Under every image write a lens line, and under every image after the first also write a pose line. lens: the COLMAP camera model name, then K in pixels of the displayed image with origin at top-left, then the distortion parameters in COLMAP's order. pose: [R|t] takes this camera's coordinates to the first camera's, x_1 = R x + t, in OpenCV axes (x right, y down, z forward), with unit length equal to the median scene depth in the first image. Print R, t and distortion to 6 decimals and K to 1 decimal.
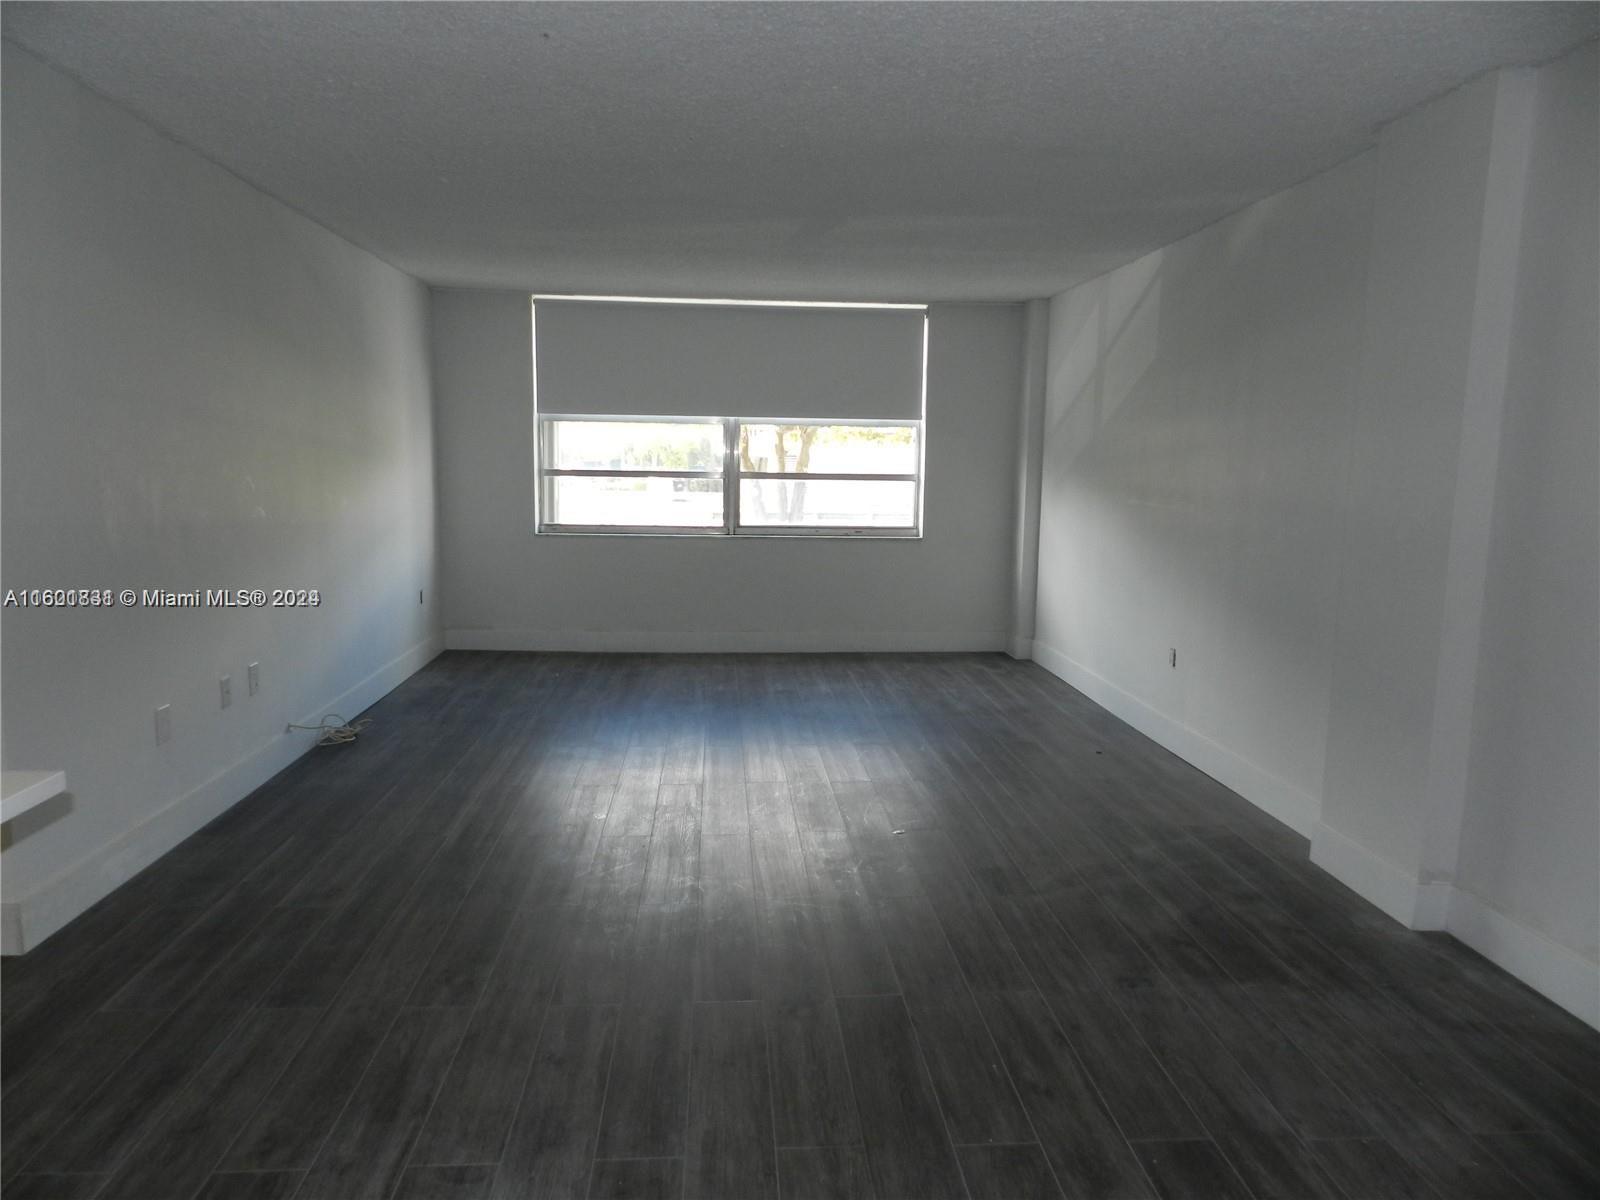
lens RADIAL K [[1066.4, 0, 800.0], [0, 1066.4, 600.0], [0, 0, 1]] dist [0.002827, -0.000304]
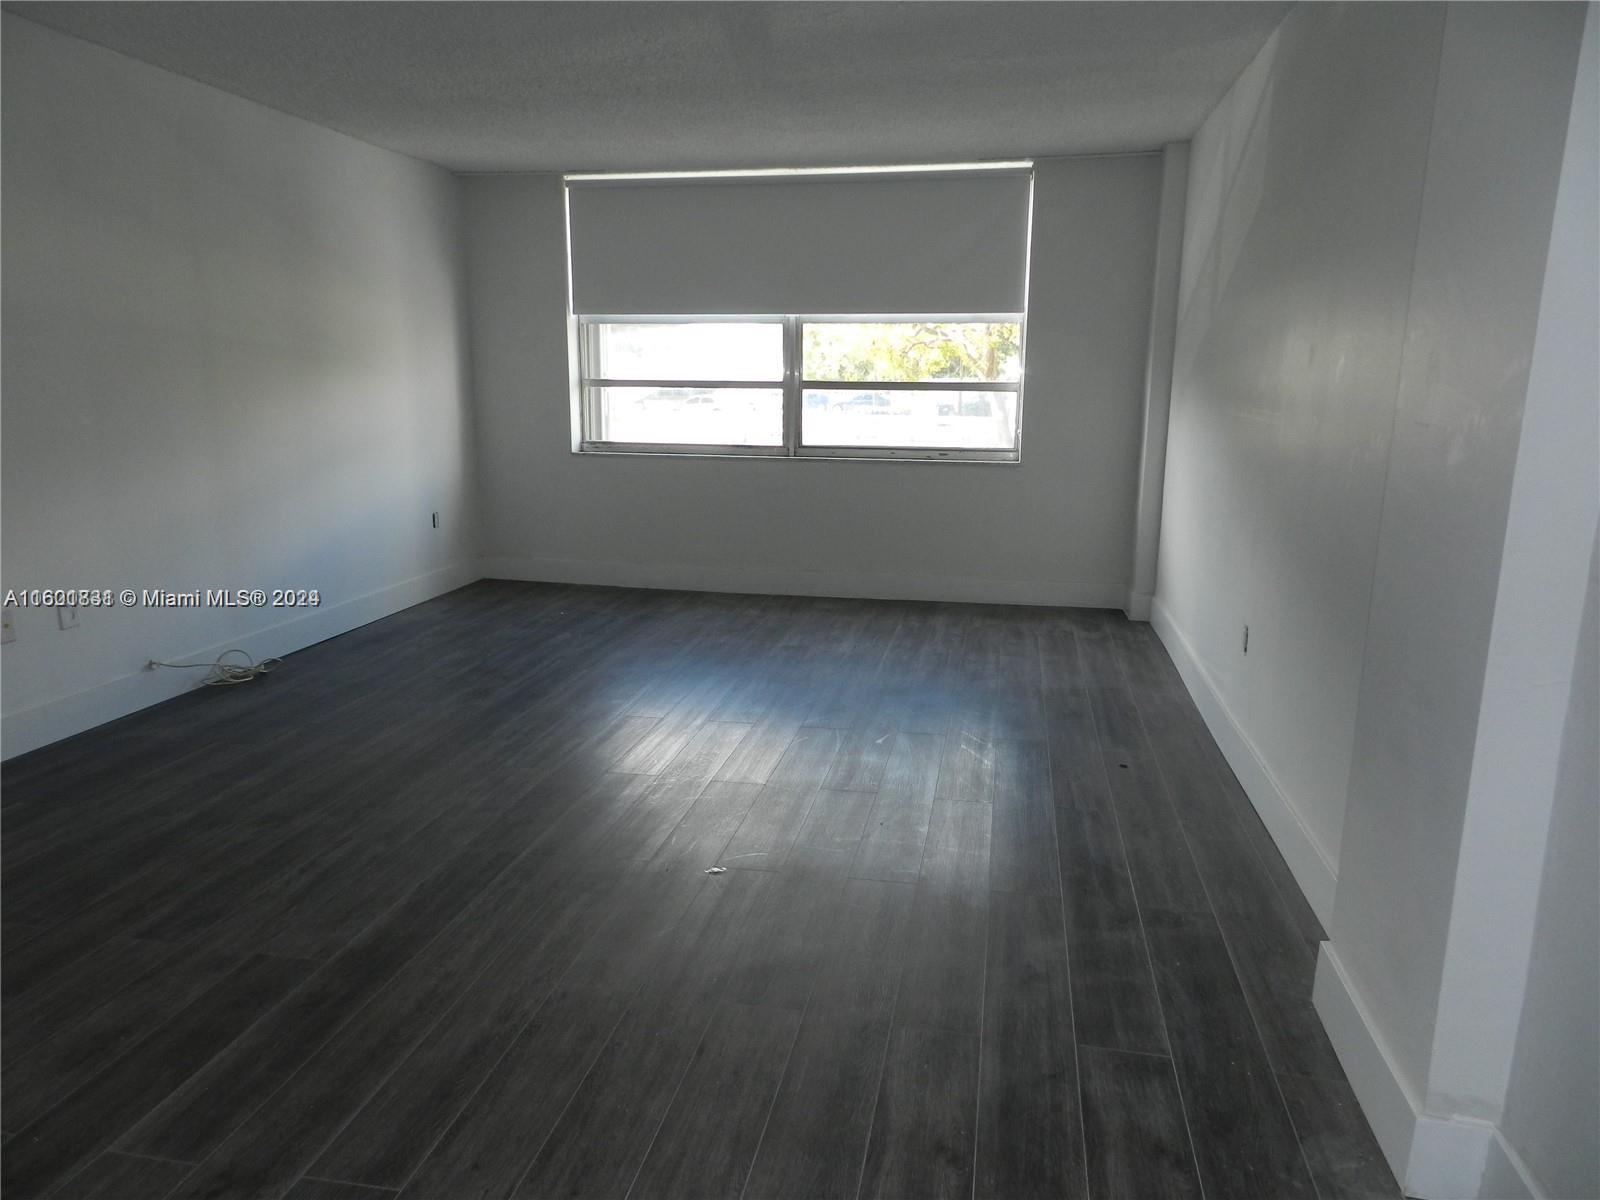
lens RADIAL K [[1076.0, 0, 800.0], [0, 1076.0, 600.0], [0, 0, 1]] dist [0.007740, 0.001839]
pose [[0.964588, 0.045560, -0.259795, 0.194140], [-0.028040, 0.997100, 0.070752, -0.009292], [0.262265, -0.060962, 0.963068, 0.198196]]
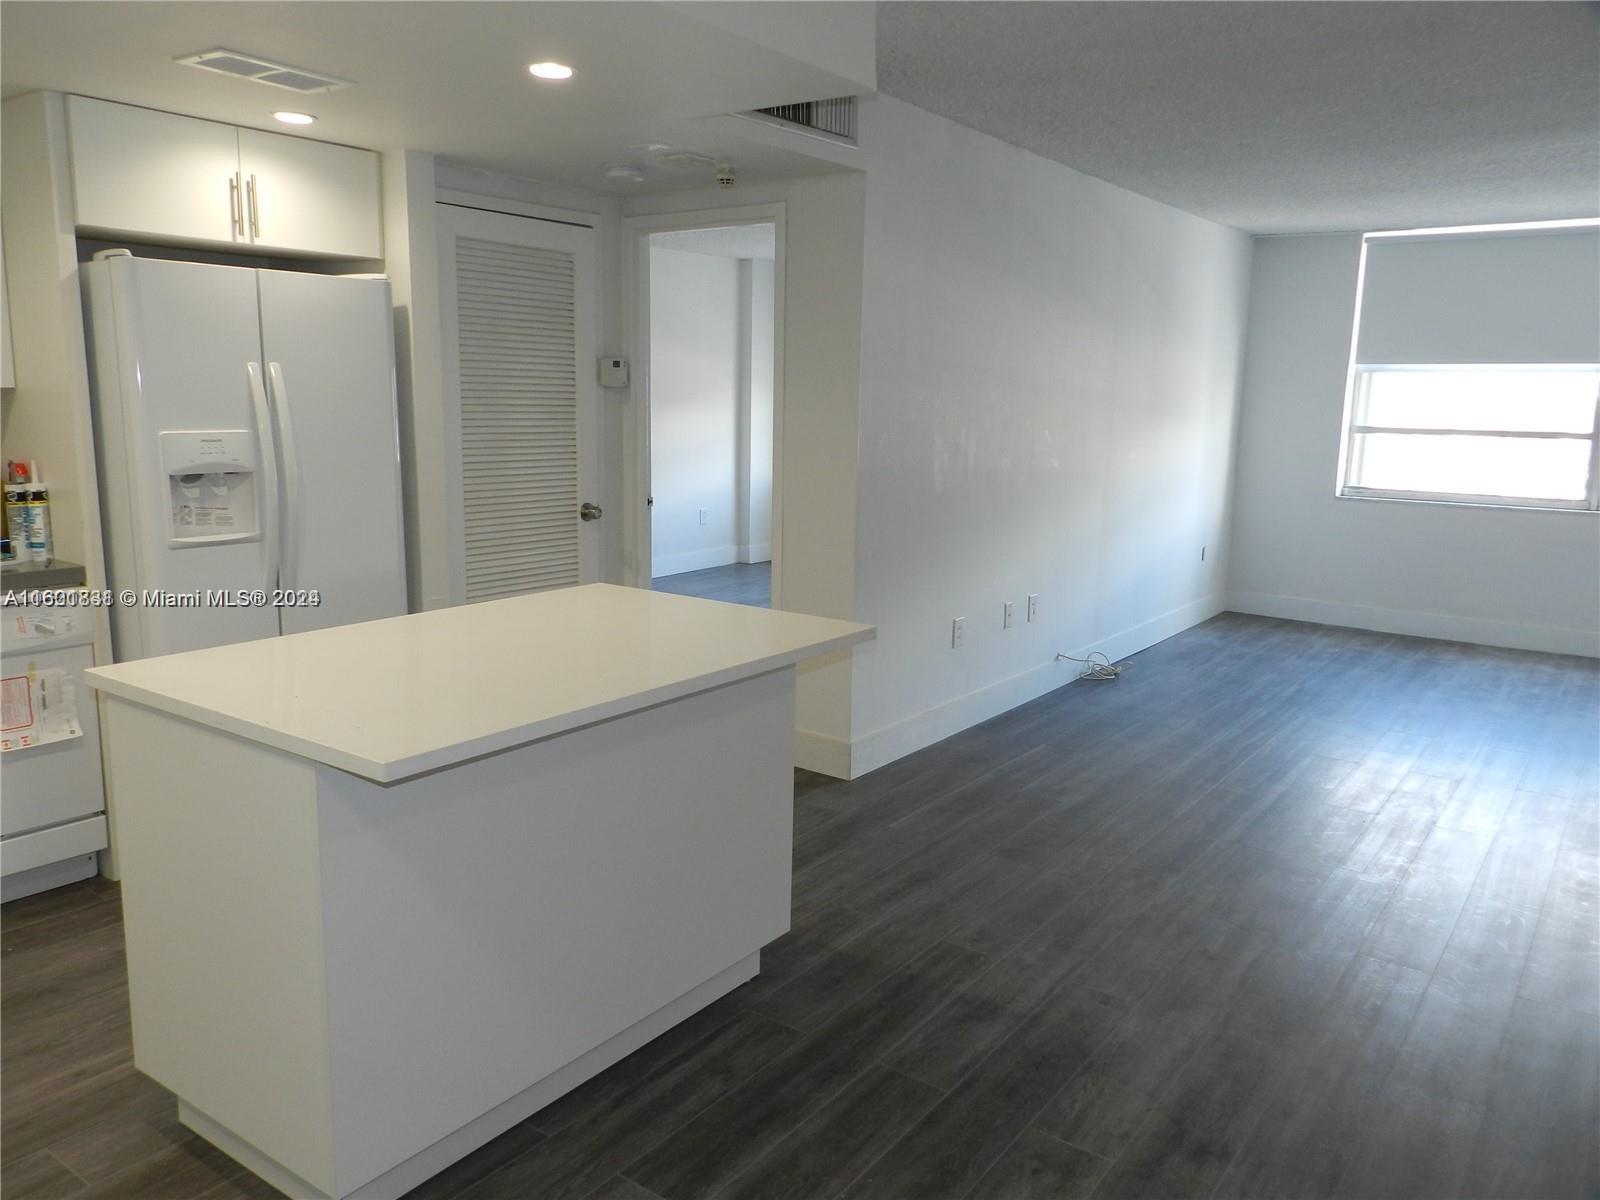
lens RADIAL K [[1196.0, 0, 800.0], [0, 1196.0, 600.0], [0, 0, 1]] dist [0.004217, 0.042977]
pose [[0.760526, 0.110470, -0.639841, 0.079672], [-0.092474, 0.993804, 0.061667, 0.006009], [0.642688, 0.012270, 0.766030, -0.097040]]
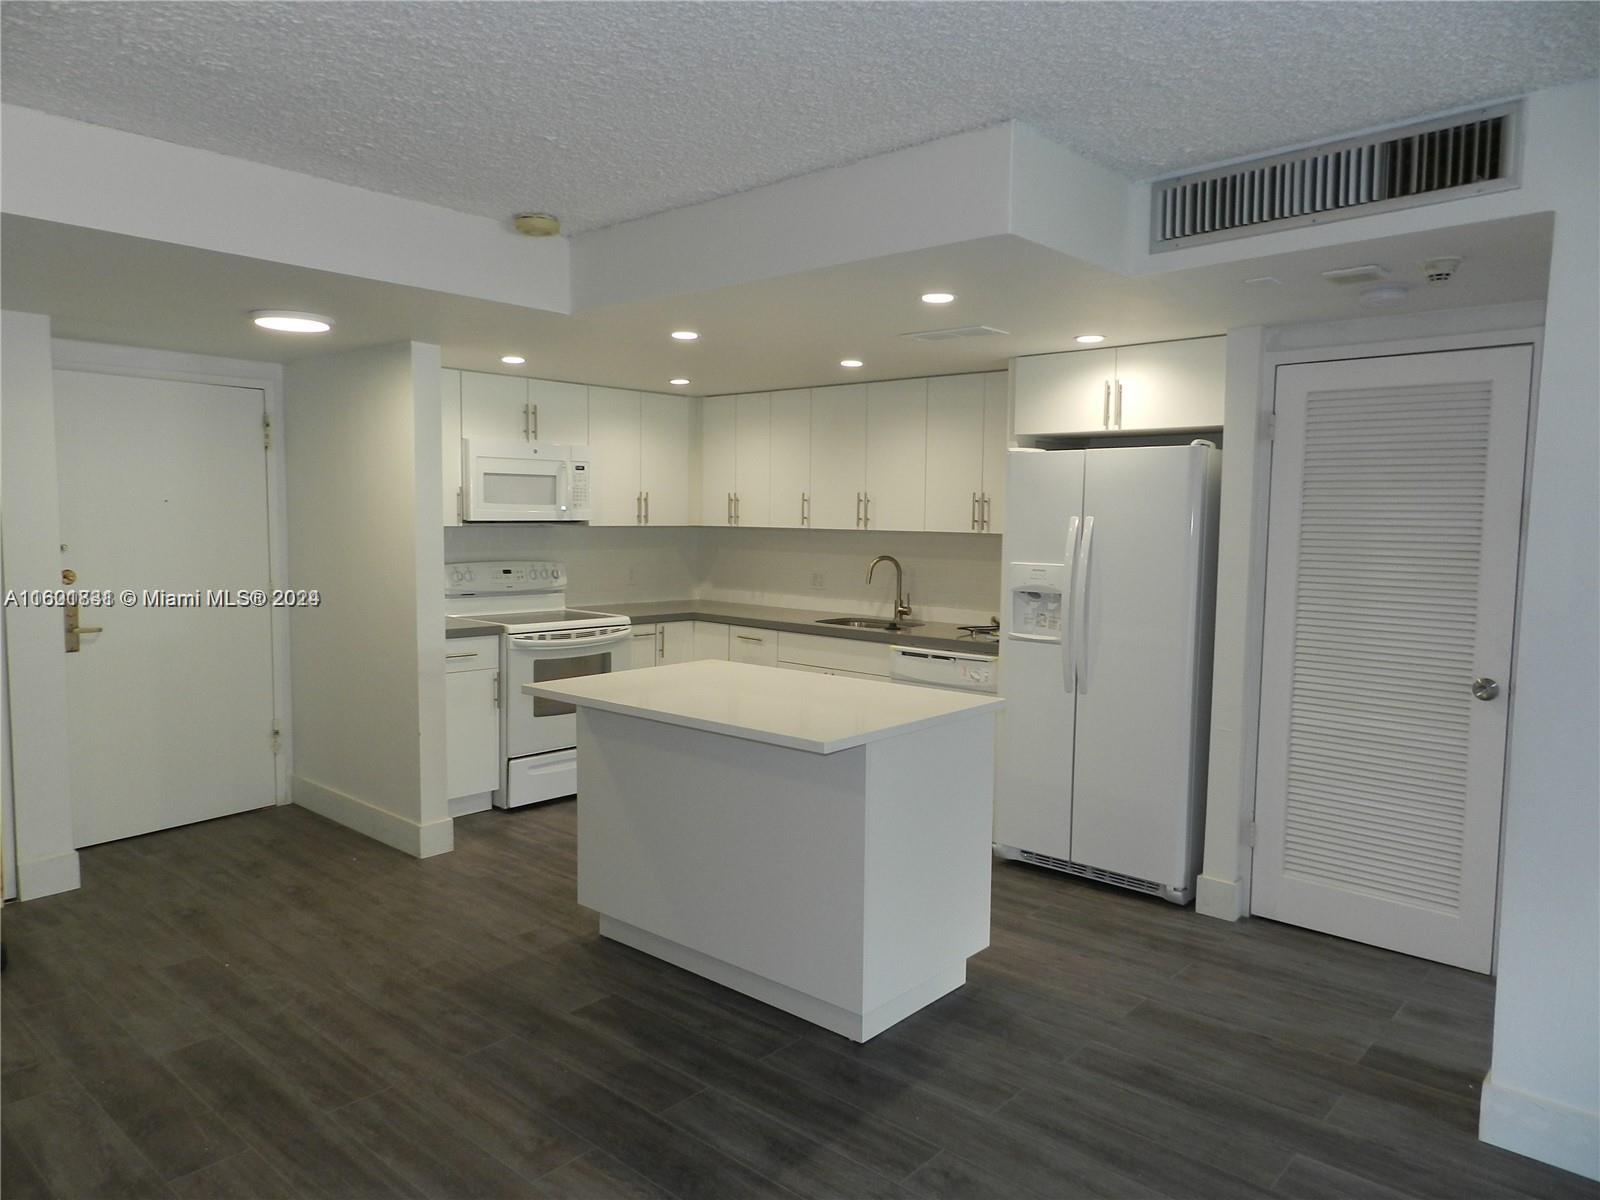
lens RADIAL K [[1076.0, 0, 800.0], [0, 1076.0, 600.0], [0, 0, 1]] dist [0.007740, 0.001839]
pose [[-0.718016, 0.029328, -0.695408, 0.125832], [-0.116655, 0.979909, 0.161773, -0.080076], [0.686181, 0.197279, -0.700169, 0.506624]]
